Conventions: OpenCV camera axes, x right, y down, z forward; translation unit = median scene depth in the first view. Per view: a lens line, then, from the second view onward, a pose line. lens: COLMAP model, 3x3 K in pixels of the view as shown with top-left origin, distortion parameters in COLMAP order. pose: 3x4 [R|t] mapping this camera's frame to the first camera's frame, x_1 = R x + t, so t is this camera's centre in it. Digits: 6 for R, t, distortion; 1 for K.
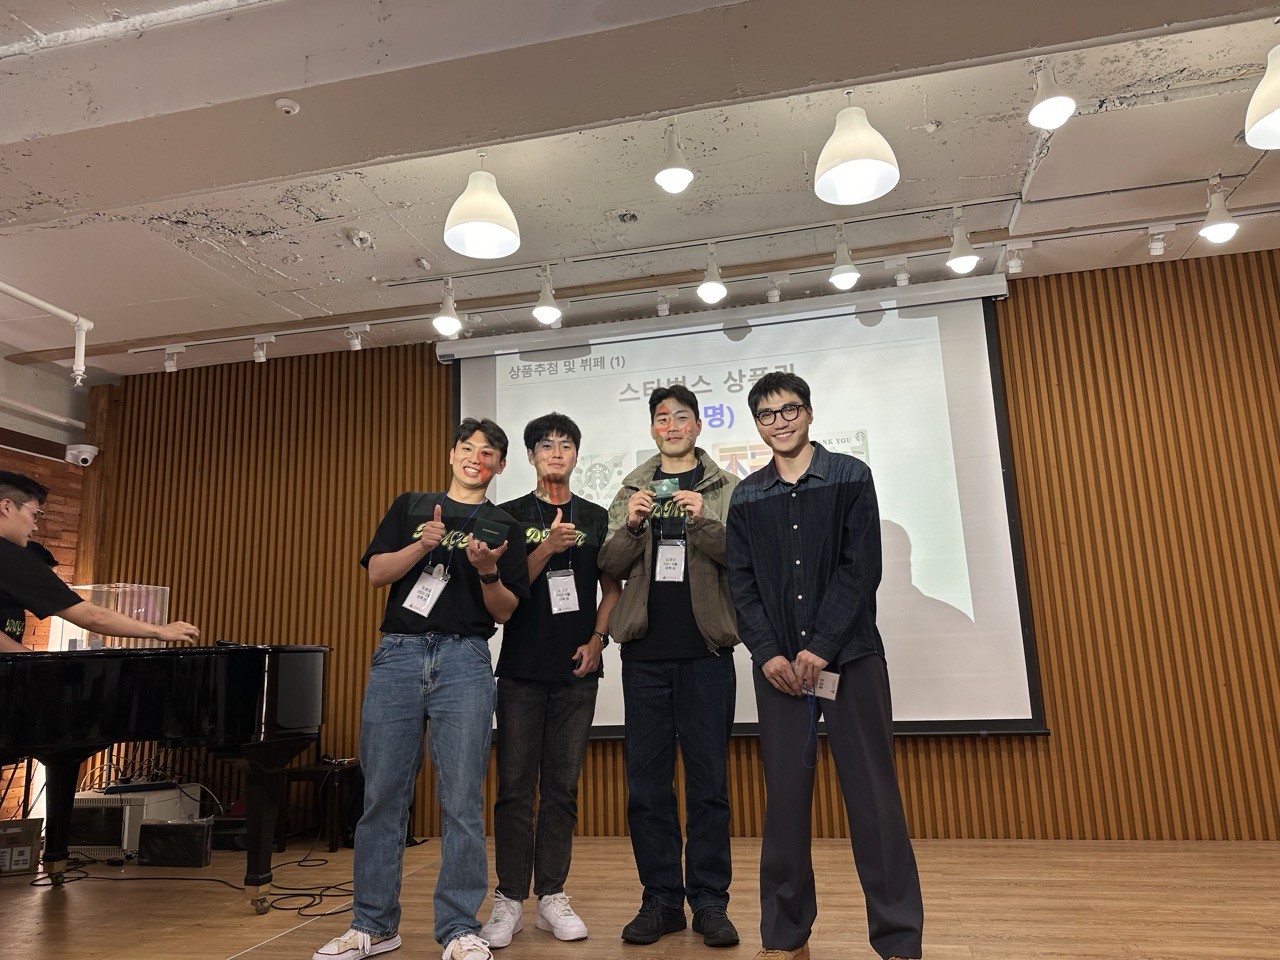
lens RADIAL K [[891.7, 0, 643.5], [0, 891.7, 479.6], [0, 0, 1]] dist [0.100008, -0.129289]
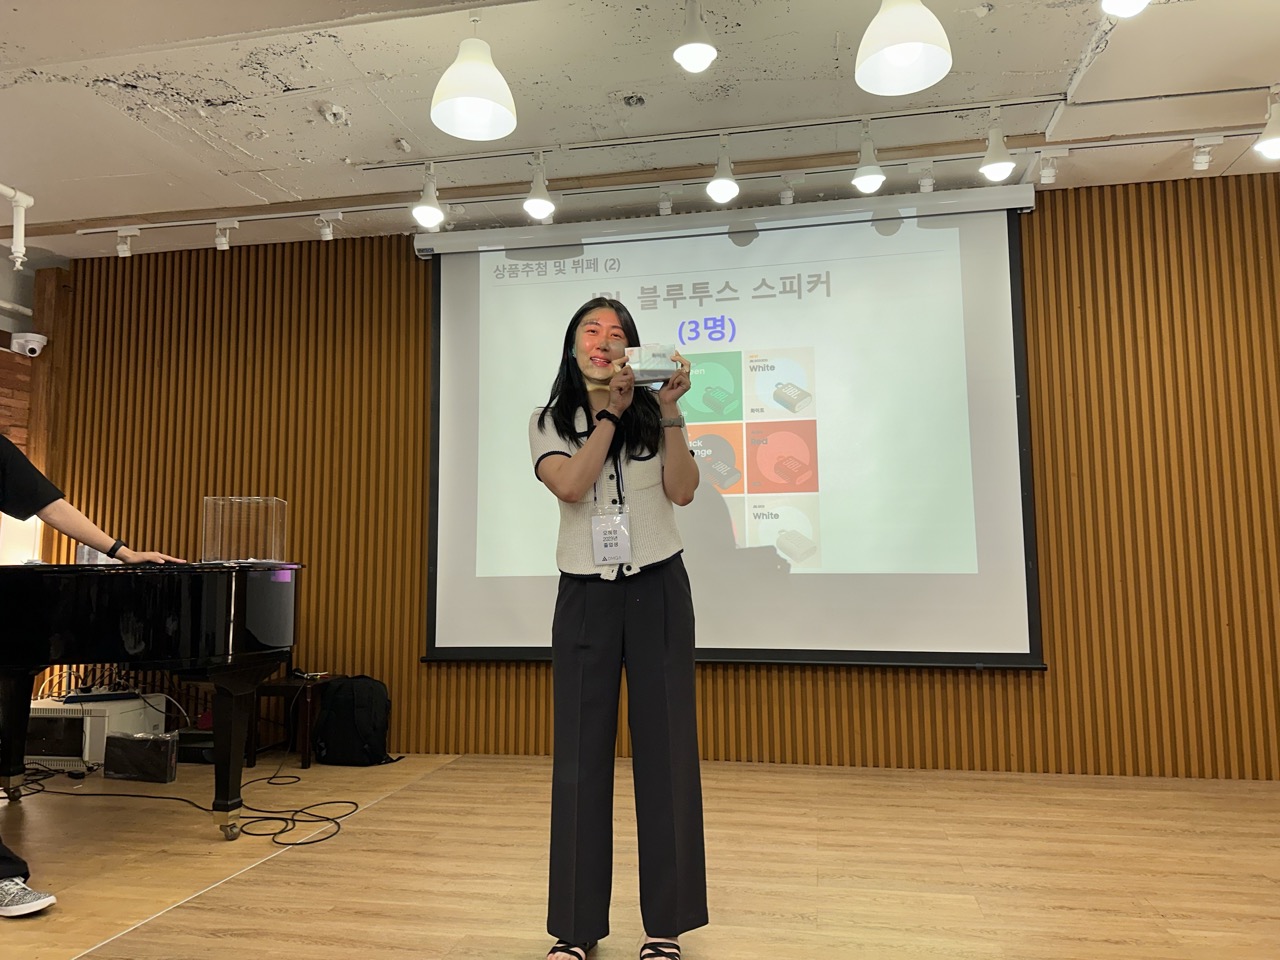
lens RADIAL K [[895.9, 0, 644.6], [0, 895.9, 476.9], [0, 0, 1]] dist [0.072941, -0.093006]
pose [[0.998968, 0.030323, 0.033803, -0.022764], [-0.033572, 0.994408, 0.100126, -0.008325], [-0.030578, -0.101158, 0.994400, 0.057817]]
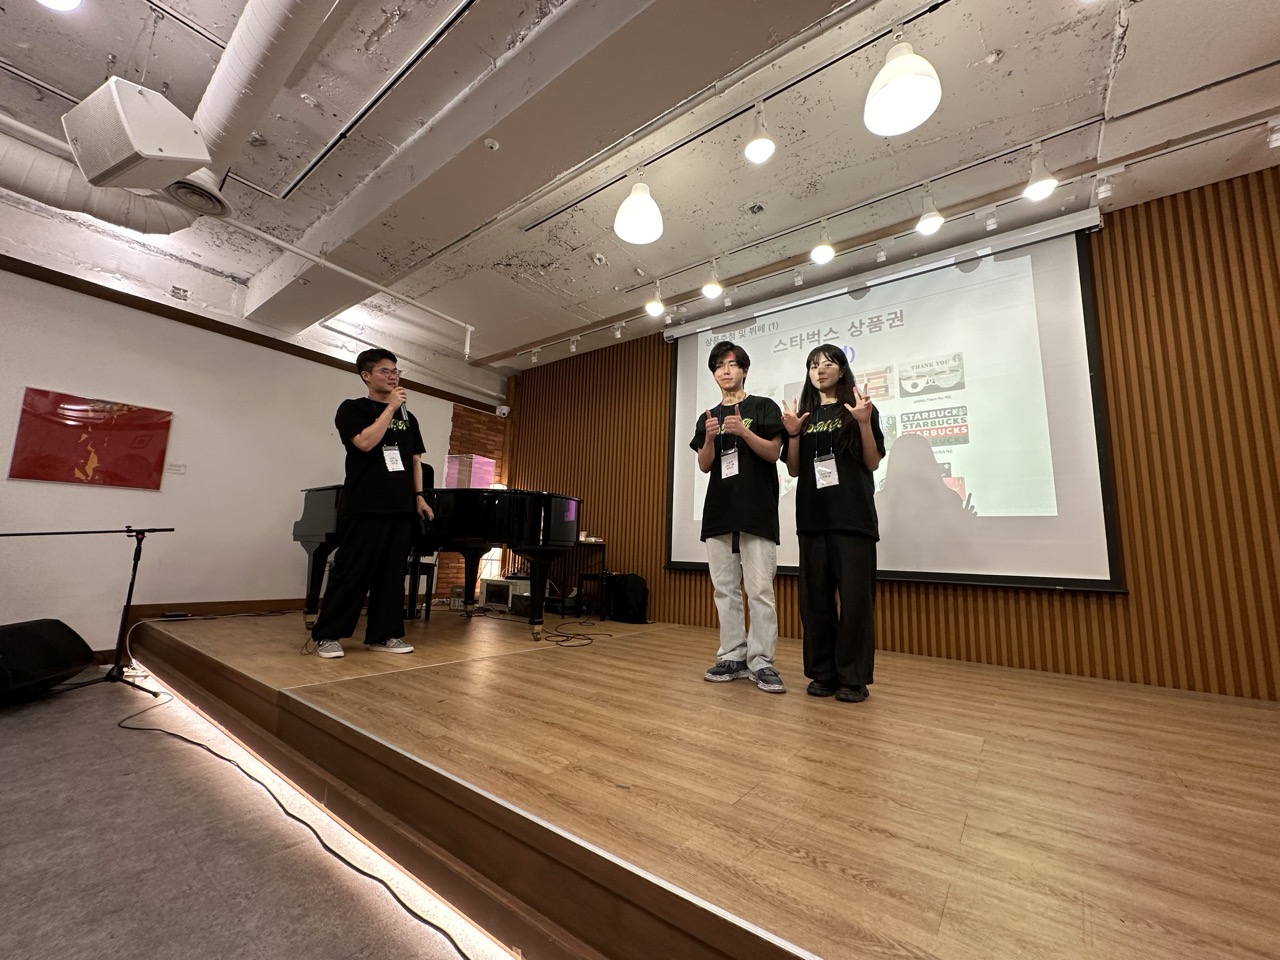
lens RADIAL K [[507.8, 0, 637.0], [0, 507.8, 476.7], [0, 0, 1]] dist [-0.012629, 0.005552]
pose [[0.910092, 0.006644, -0.414354, 0.130245], [0.014078, 0.998799, 0.046937, 0.084767], [0.414168, -0.048550, 0.908905, 0.144888]]
